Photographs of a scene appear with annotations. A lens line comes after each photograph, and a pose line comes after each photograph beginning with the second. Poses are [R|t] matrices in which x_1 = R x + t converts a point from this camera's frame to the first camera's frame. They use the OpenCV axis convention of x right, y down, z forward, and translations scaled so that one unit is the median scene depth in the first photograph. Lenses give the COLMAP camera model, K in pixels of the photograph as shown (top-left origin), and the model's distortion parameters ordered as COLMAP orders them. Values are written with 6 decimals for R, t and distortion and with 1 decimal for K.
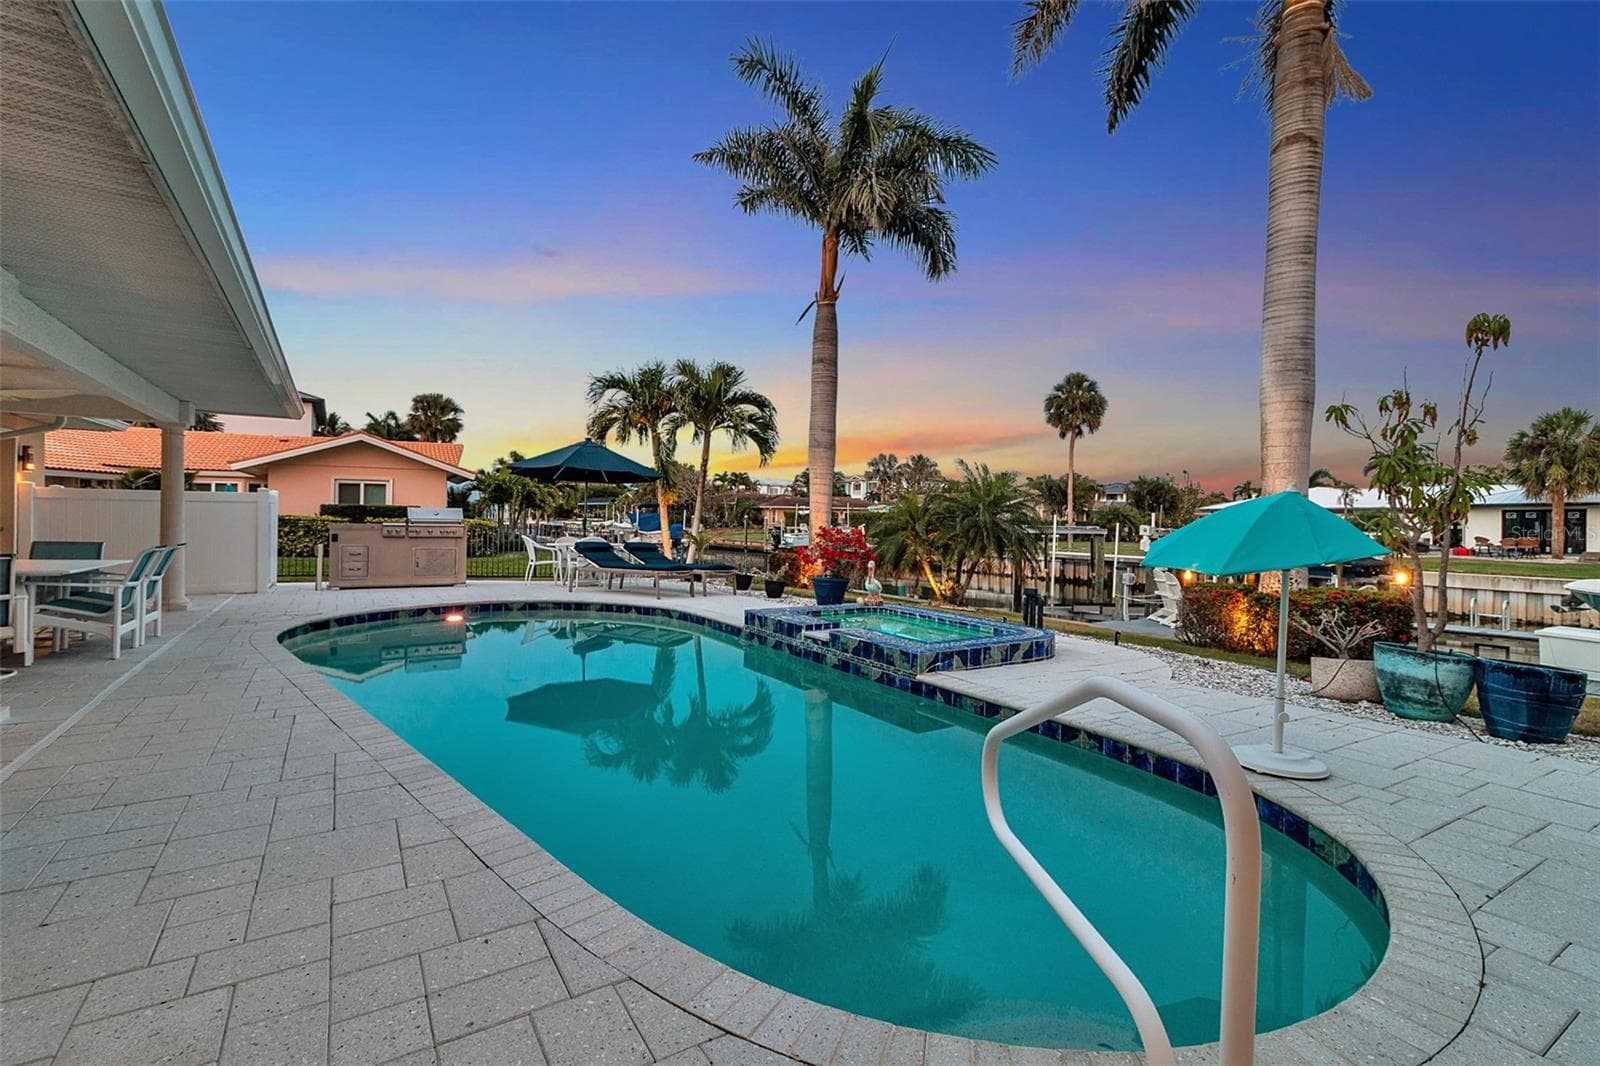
lens RADIAL K [[737.9, 0, 800.0], [0, 737.9, 525.5], [0, 0, 1]] dist [0.005944, 0.001601]
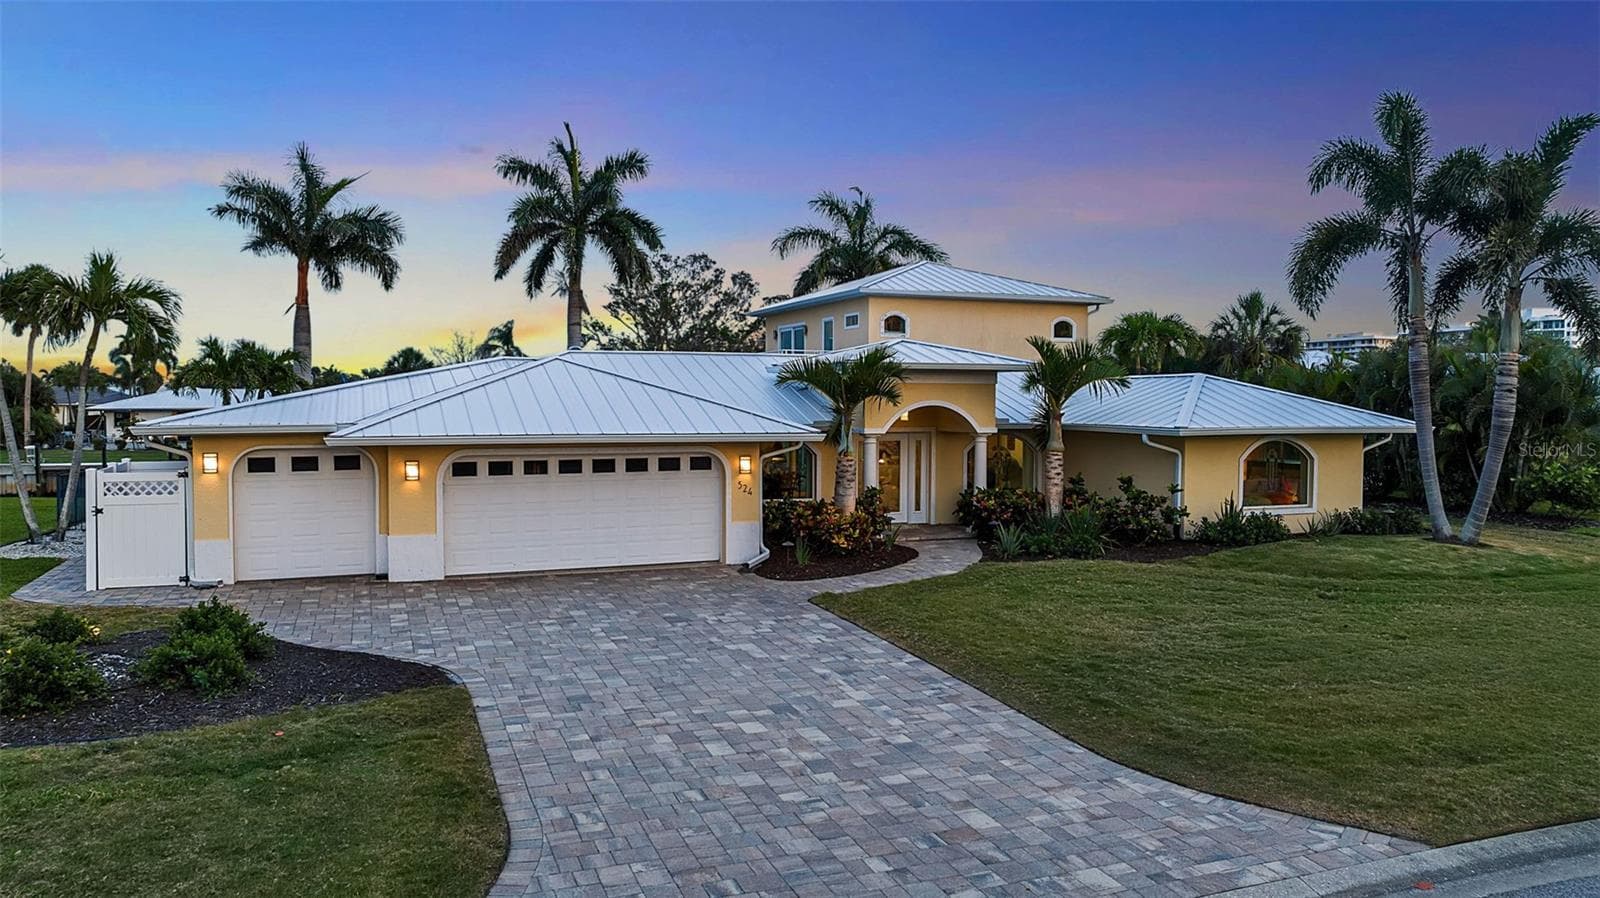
lens RADIAL K [[1125.4, 0, 816.7], [0, 1125.4, 416.9], [0, 0, 1]] dist [-0.025315, 0.011152]
pose [[0.182530, -0.026577, 0.982841, -1.168681], [0.010419, 0.999631, 0.025097, -0.066444], [-0.983145, 0.005659, 0.182740, -0.269820]]
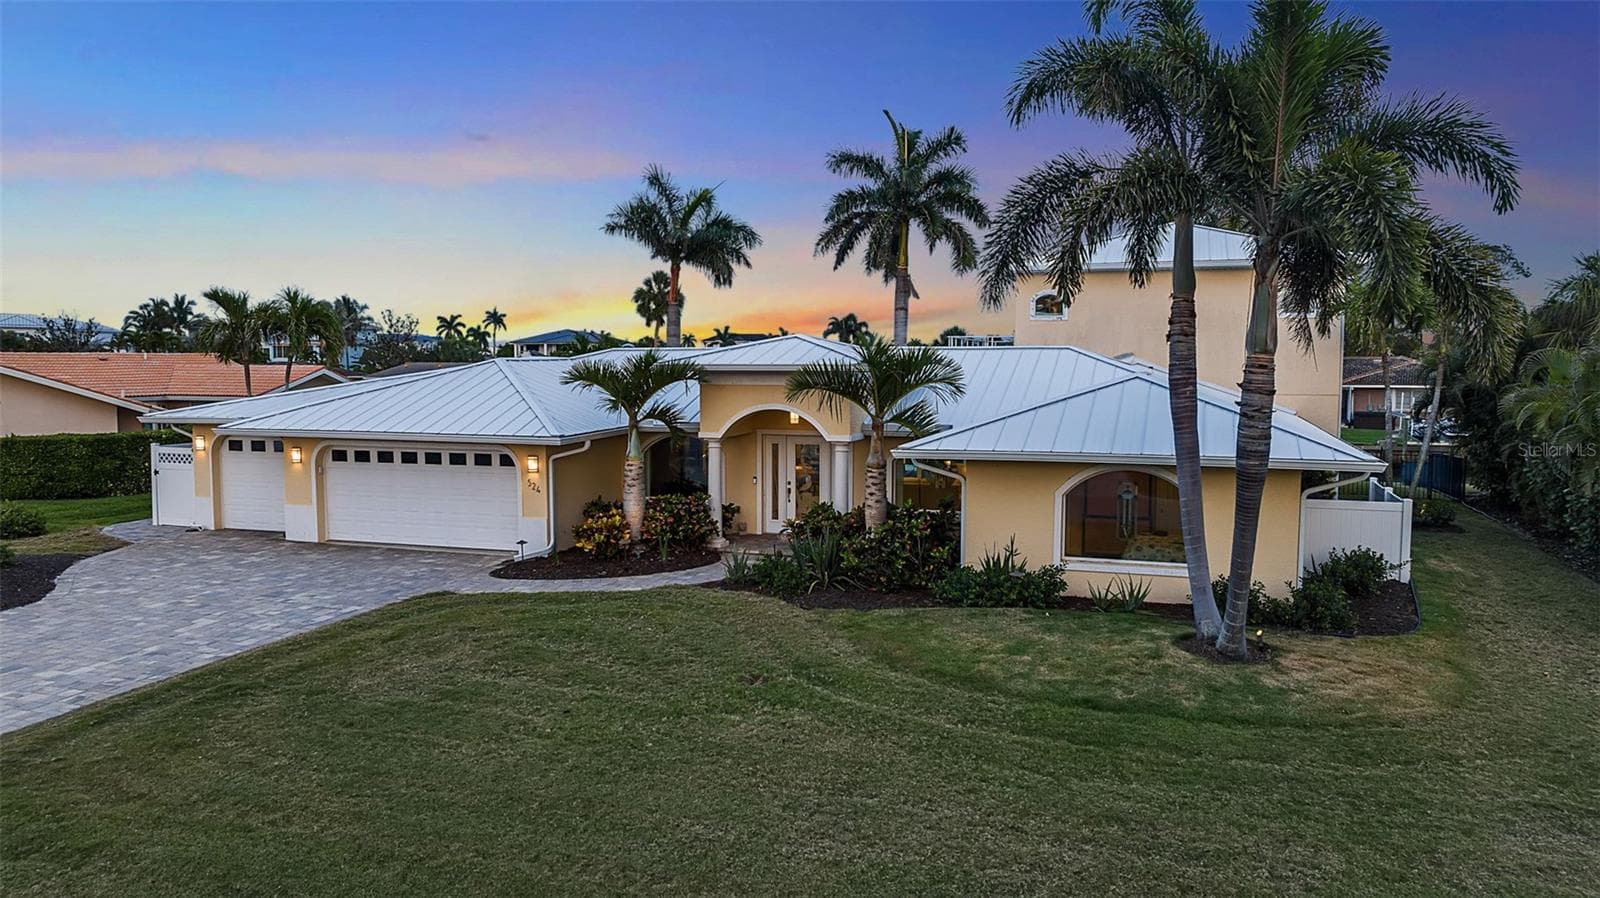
lens RADIAL K [[1125.4, 0, 803.7], [0, 1125.4, 454.1], [0, 0, 1]] dist [-0.025315, 0.011152]
pose [[0.782994, -0.060063, 0.619123, -0.817469], [0.014508, 0.996820, 0.078356, -0.081279], [-0.621860, -0.052370, 0.781375, -0.775568]]
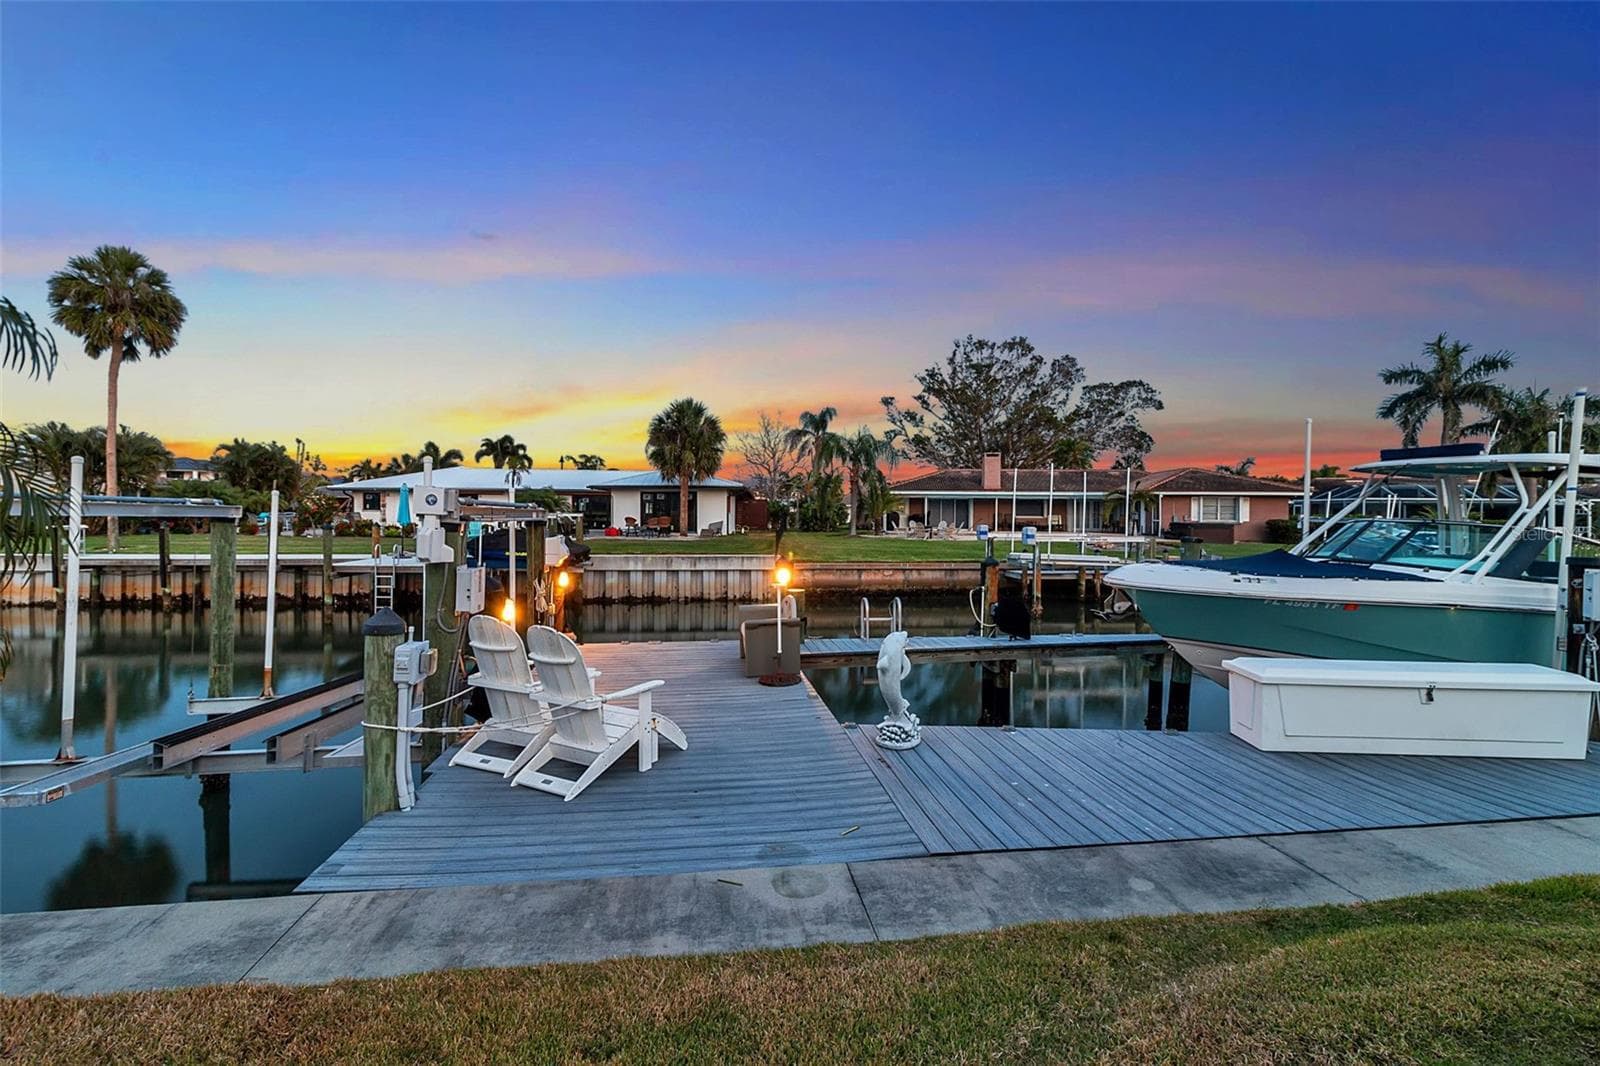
lens RADIAL K [[737.9, 0, 802.2], [0, 737.9, 516.4], [0, 0, 1]] dist [0.005944, 0.001601]
pose [[0.449706, -0.010776, 0.893111, 0.129856], [0.005792, 0.999941, 0.009148, 0.006304], [-0.893158, 0.001059, 0.449742, 0.372393]]
